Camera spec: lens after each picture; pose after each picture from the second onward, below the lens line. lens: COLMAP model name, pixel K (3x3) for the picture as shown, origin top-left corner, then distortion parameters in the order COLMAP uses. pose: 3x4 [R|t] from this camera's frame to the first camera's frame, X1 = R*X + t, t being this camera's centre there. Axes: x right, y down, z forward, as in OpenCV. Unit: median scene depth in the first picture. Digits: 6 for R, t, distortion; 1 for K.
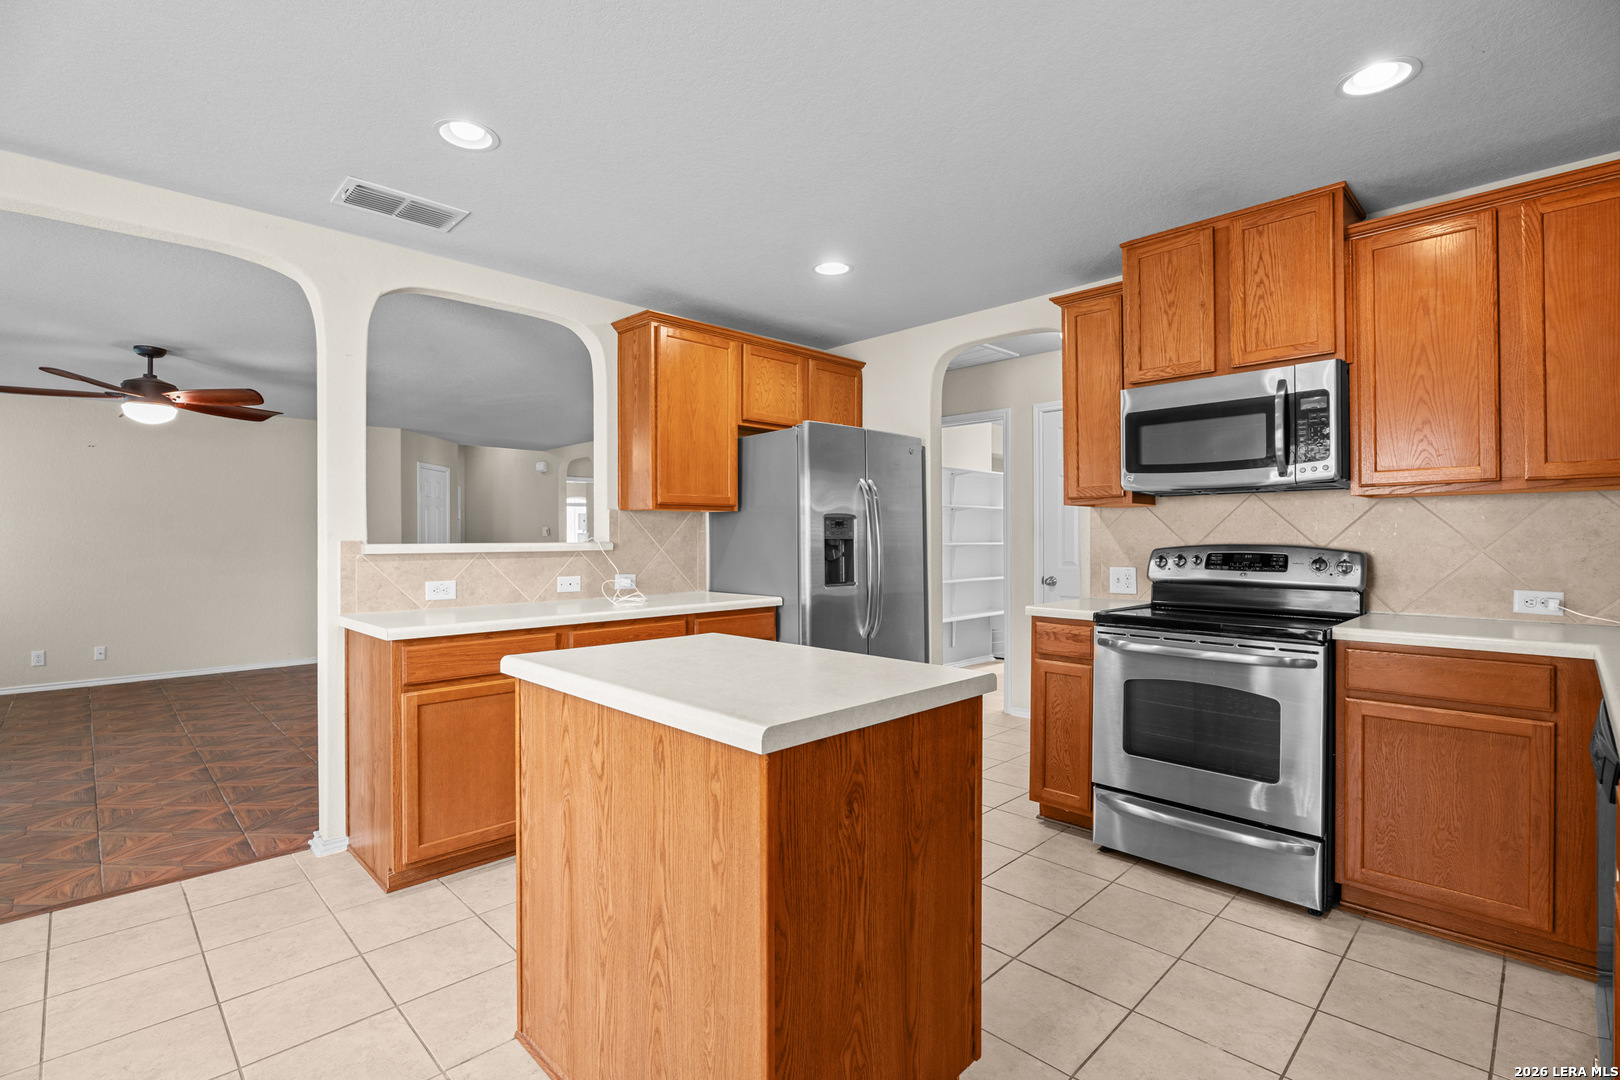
lens RADIAL K [[737.0, 0, 806.2], [0, 737.0, 537.9], [0, 0, 1]] dist [-0.004080, 0.000147]
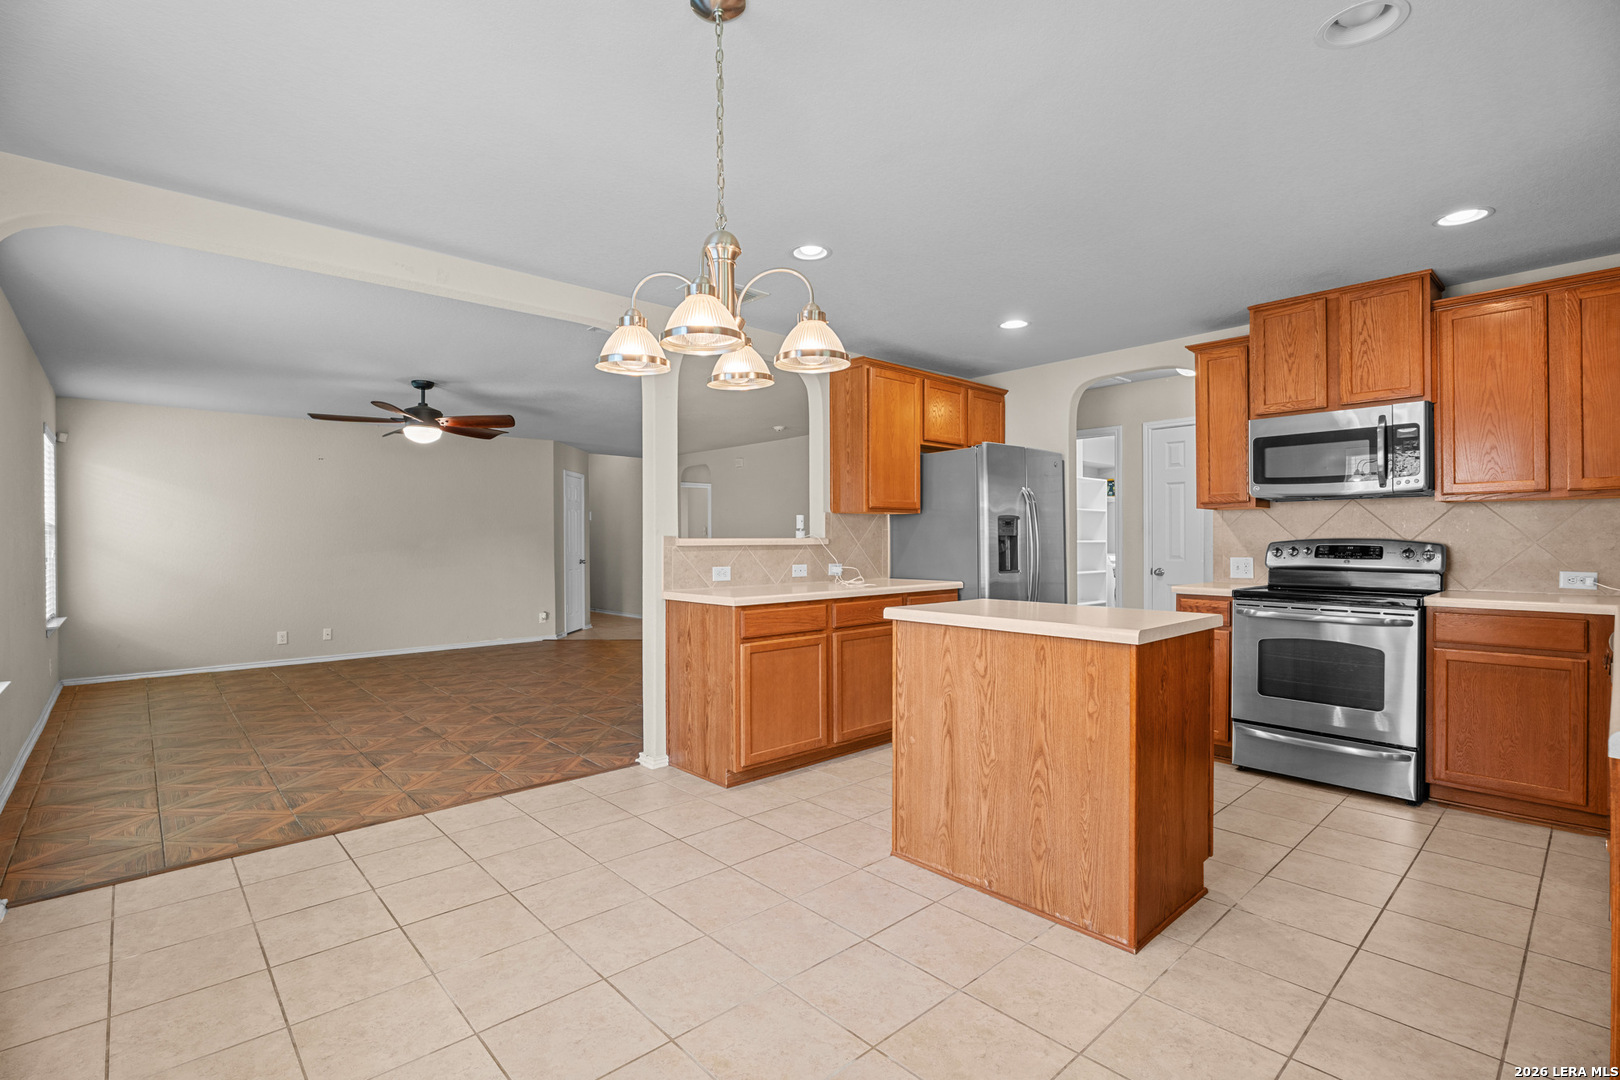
lens RADIAL K [[737.0, 0, 812.7], [0, 737.0, 541.1], [0, 0, 1]] dist [-0.004080, 0.000147]
pose [[0.999477, -0.000378, -0.032325, -0.330916], [0.000457, 0.999997, 0.002433, 0.010694], [0.032324, -0.002447, 0.999474, -0.356232]]
